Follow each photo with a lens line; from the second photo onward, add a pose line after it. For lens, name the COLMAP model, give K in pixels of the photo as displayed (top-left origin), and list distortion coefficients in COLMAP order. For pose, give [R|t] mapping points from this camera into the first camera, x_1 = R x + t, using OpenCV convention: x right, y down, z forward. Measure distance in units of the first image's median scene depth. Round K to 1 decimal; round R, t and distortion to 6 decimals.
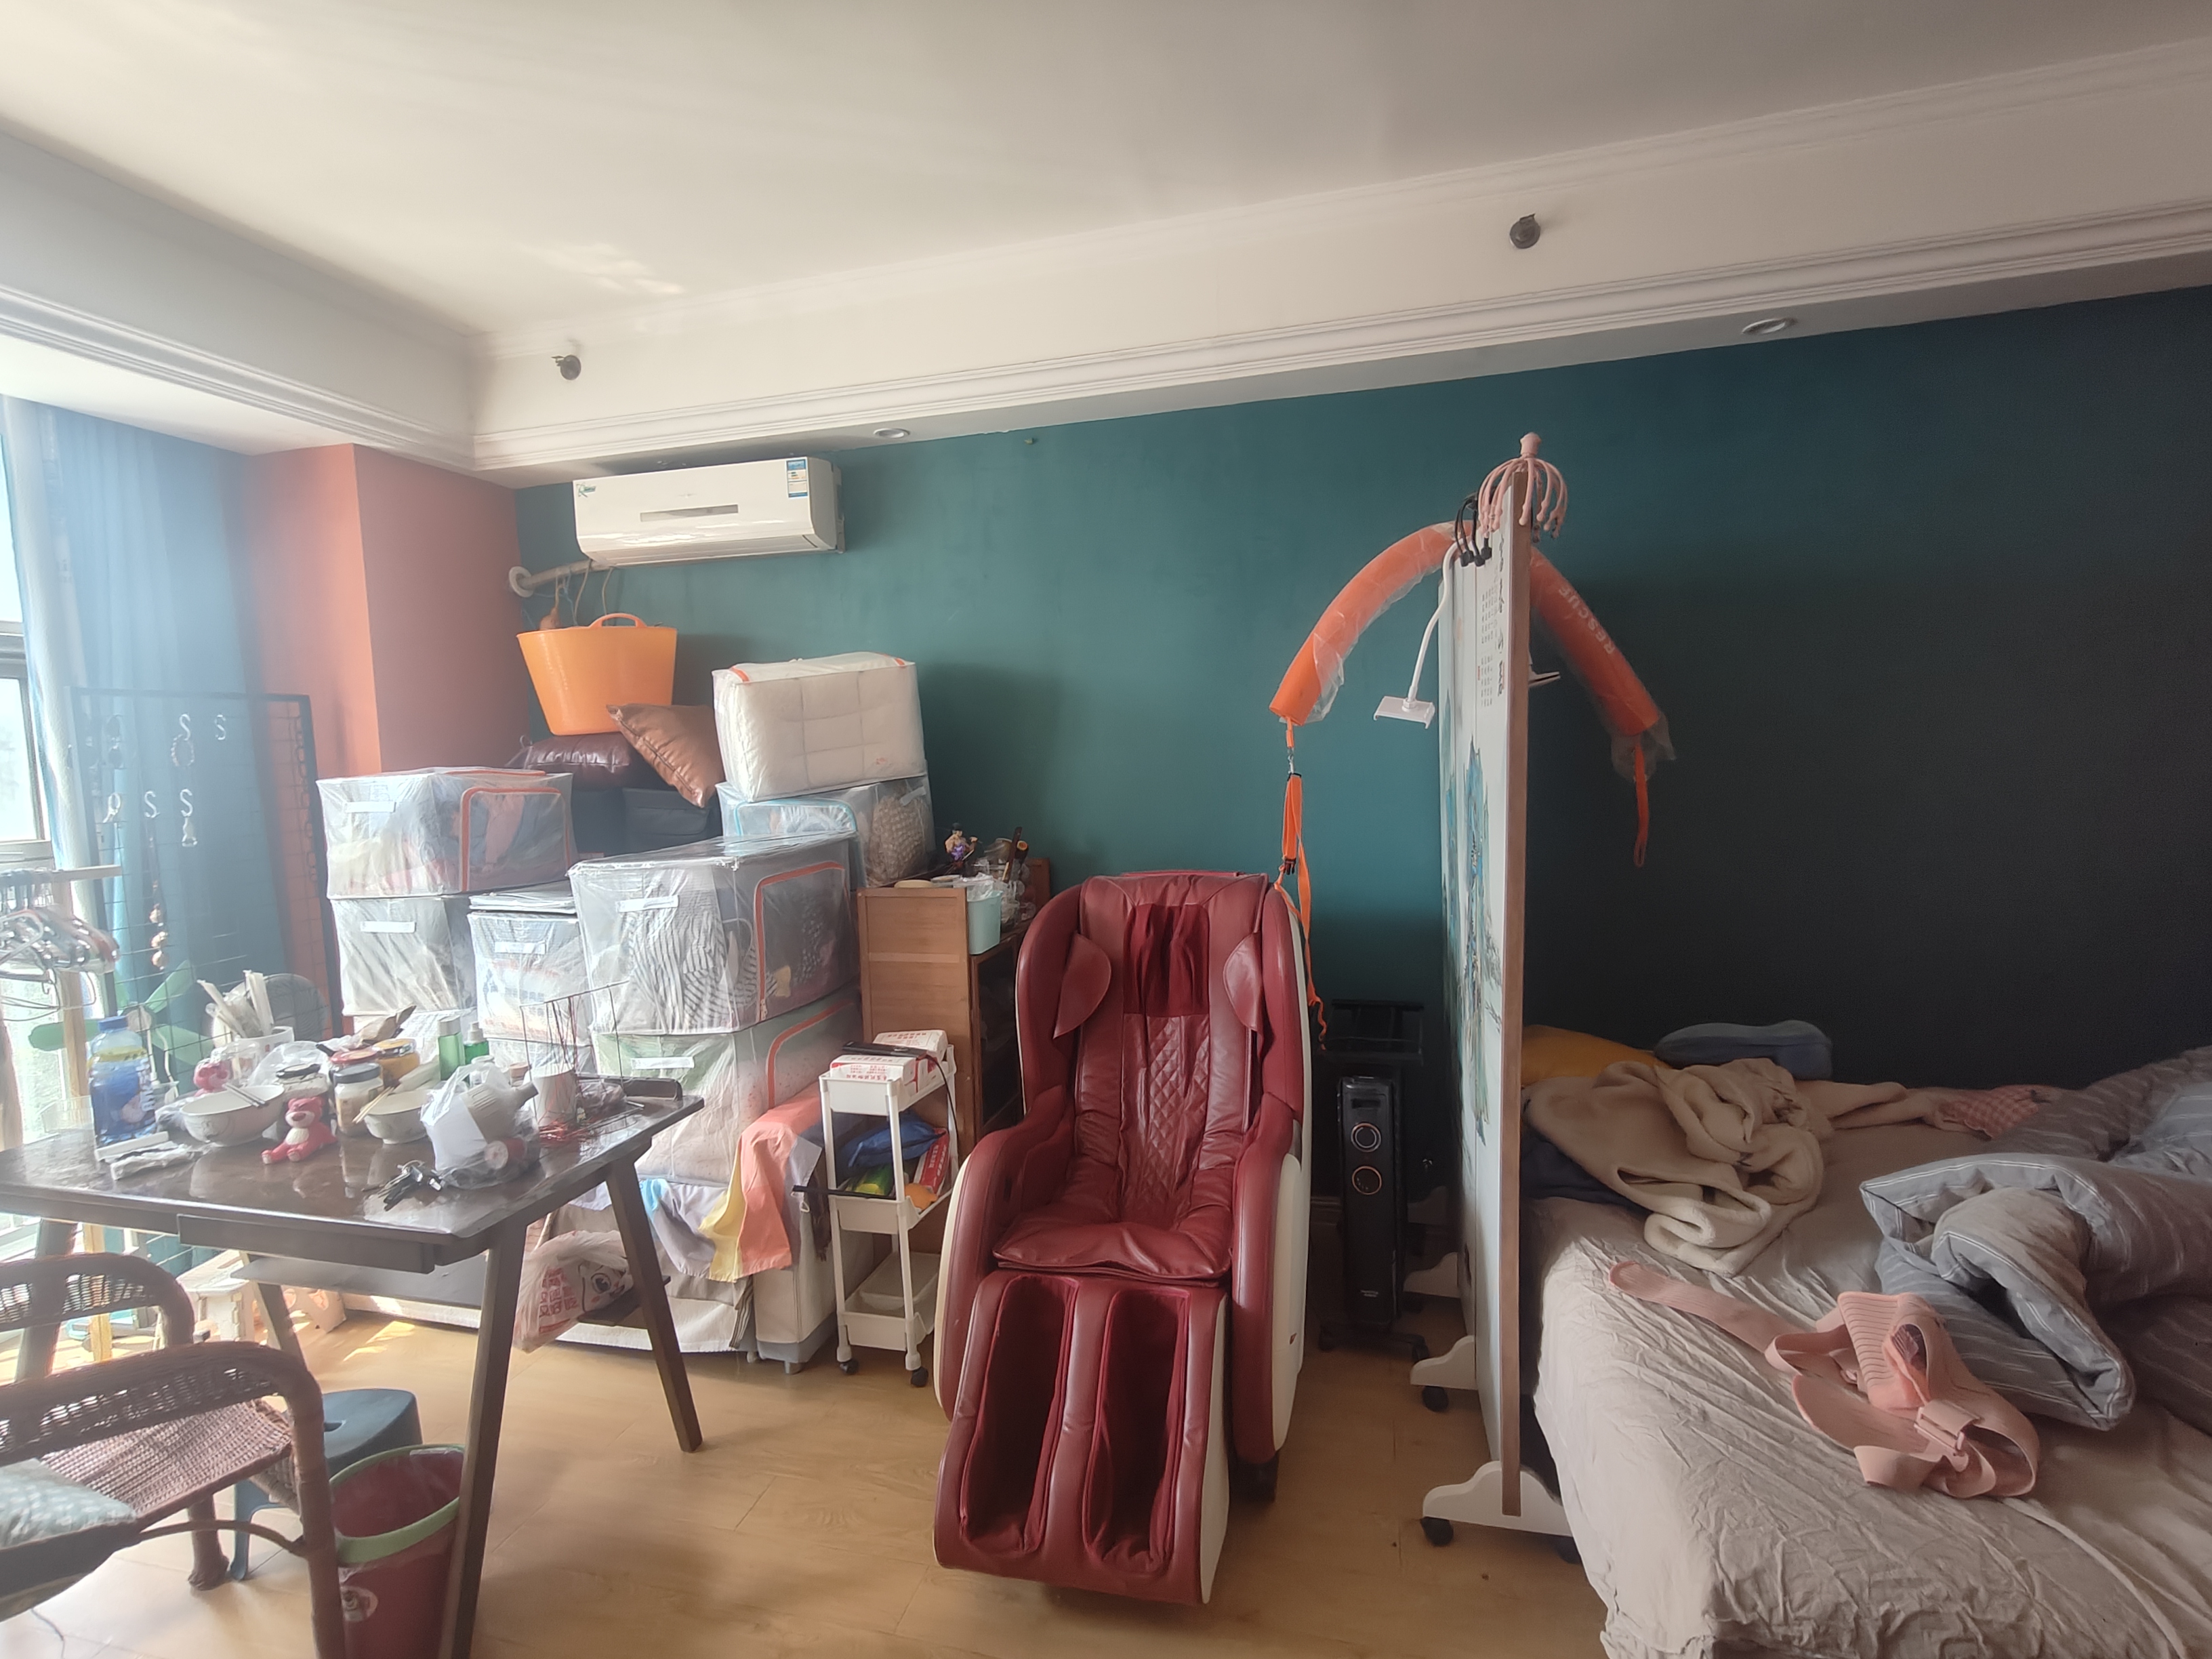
lens RADIAL K [[1039.8, 0, 1098.3], [0, 1039.8, 819.9], [0, 0, 1]] dist [0.006211, 0.001531]
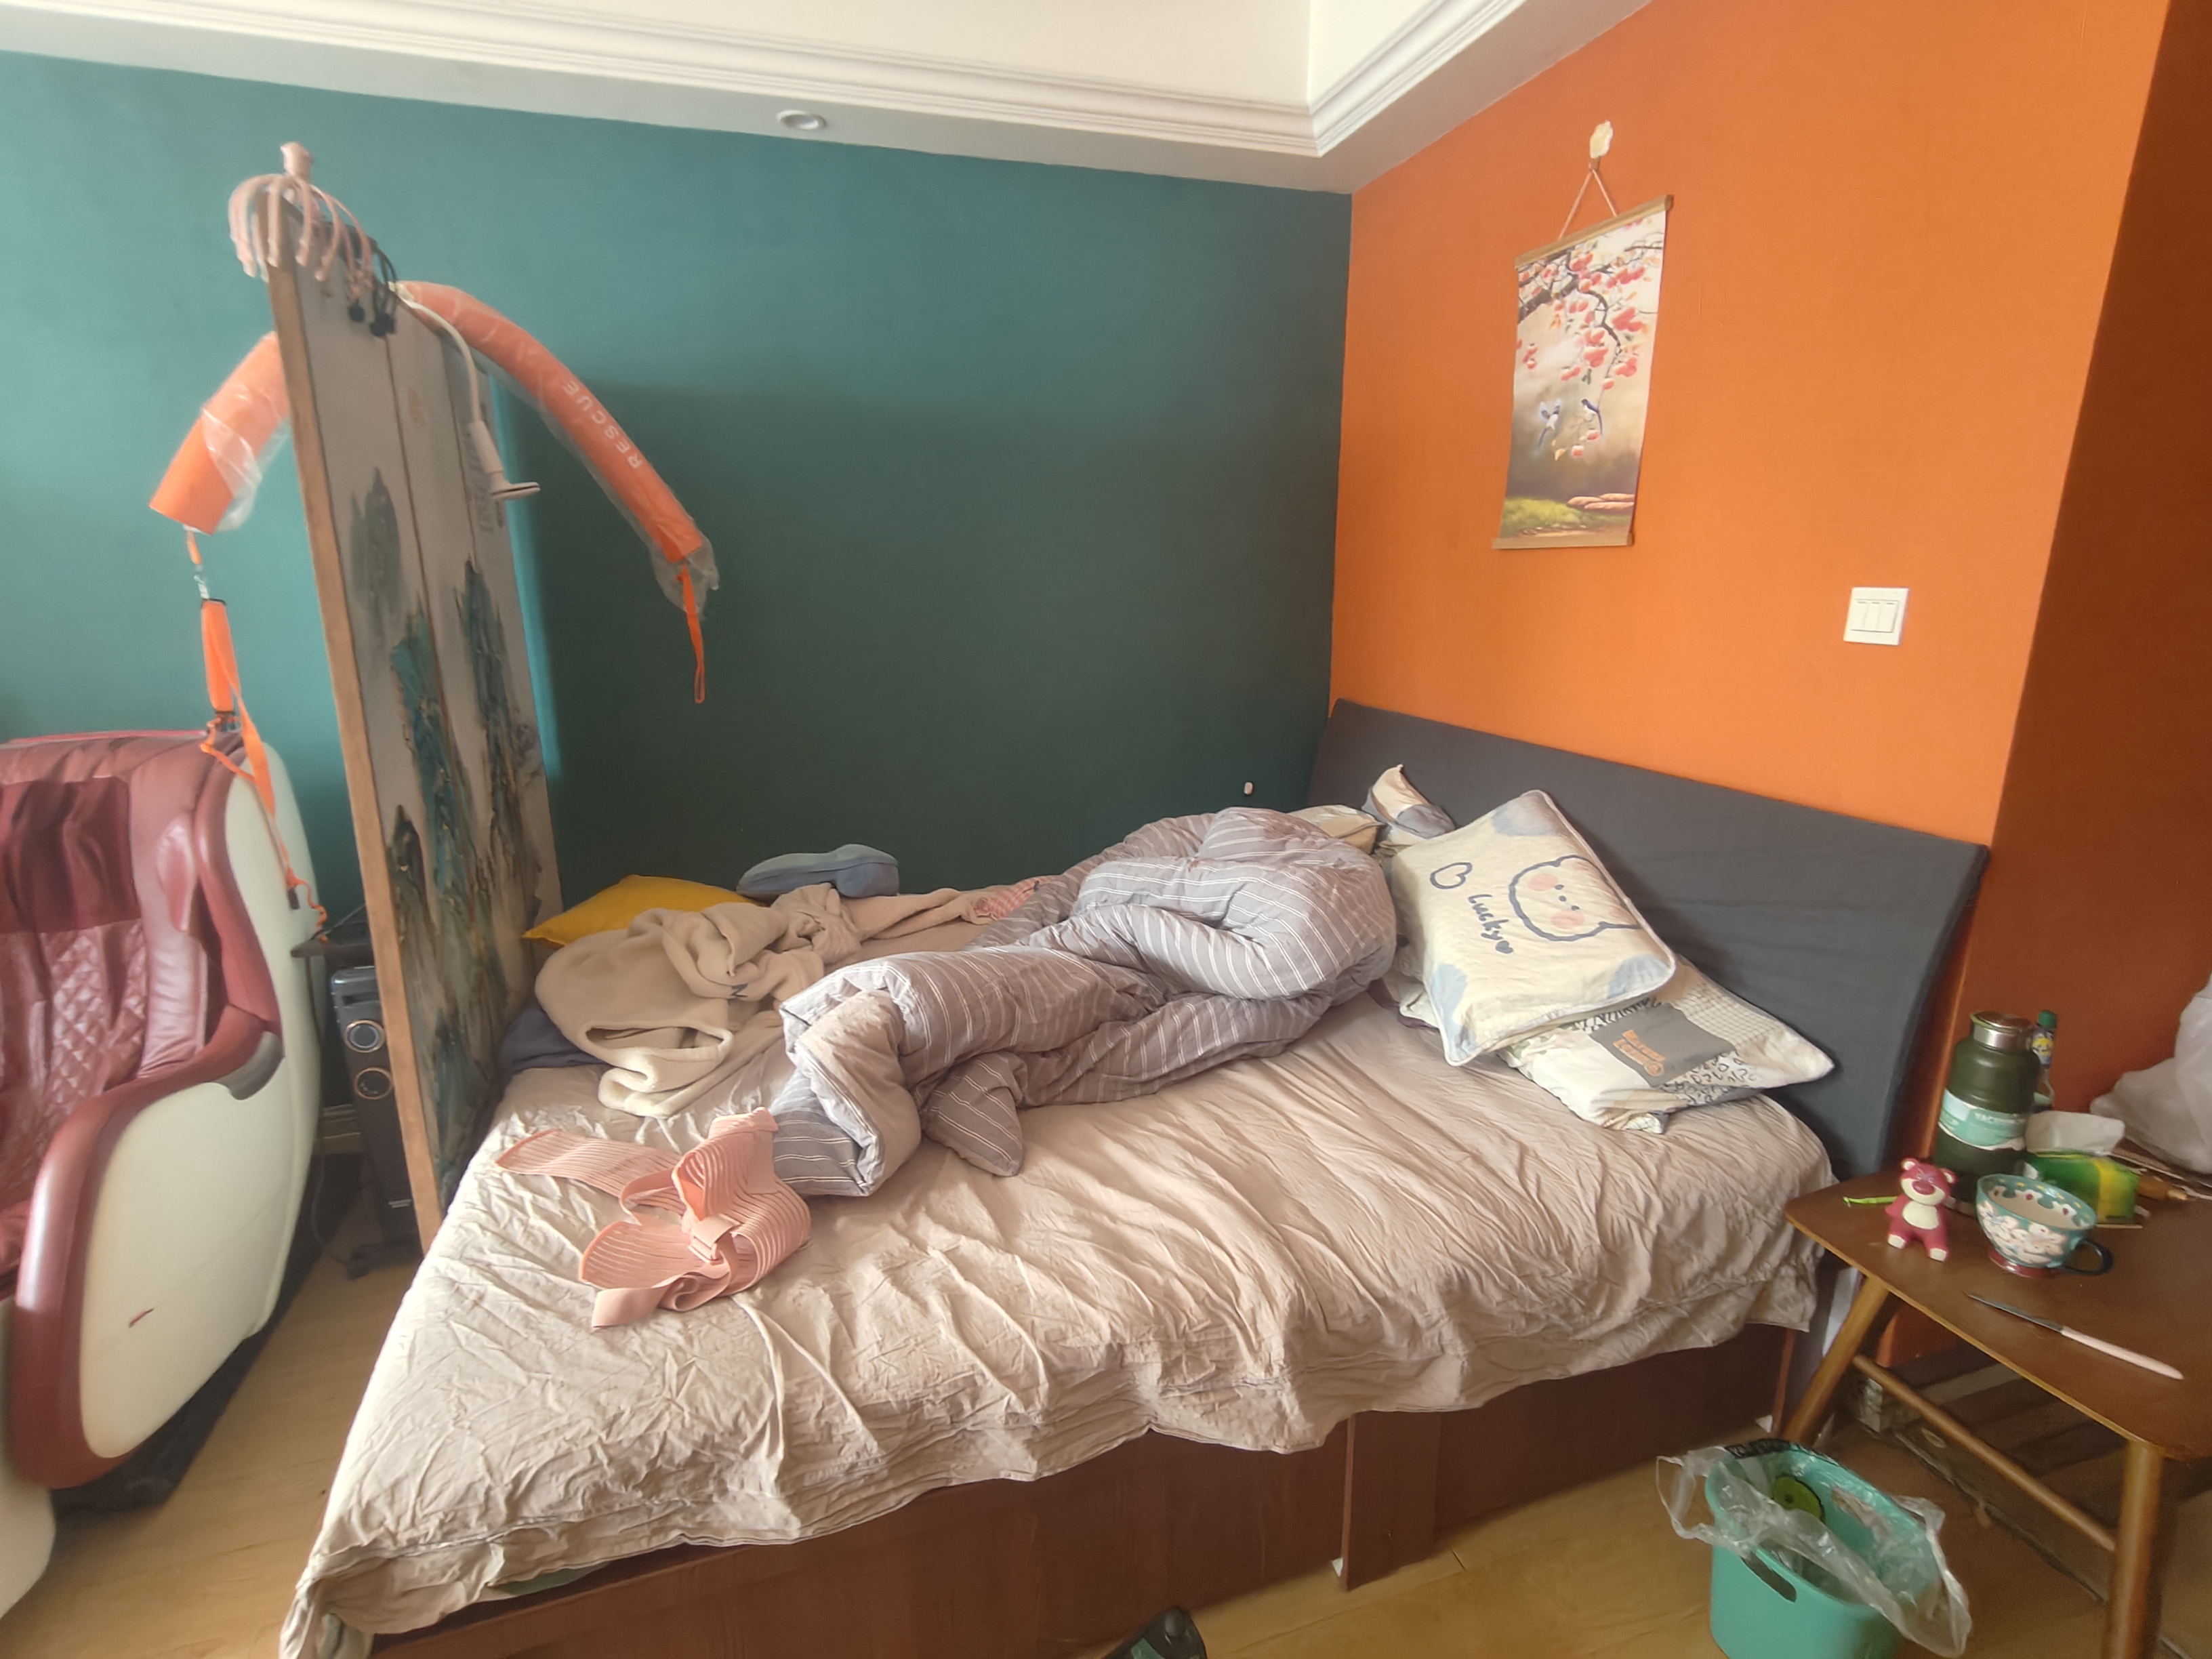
lens RADIAL K [[1039.8, 0, 1098.3], [0, 1039.8, 819.9], [0, 0, 1]] dist [0.006211, 0.001531]
pose [[0.846238, -0.098466, 0.523628, 0.417941], [0.015677, 0.986951, 0.160256, 0.003651], [-0.532575, -0.127406, 0.836739, -0.014016]]
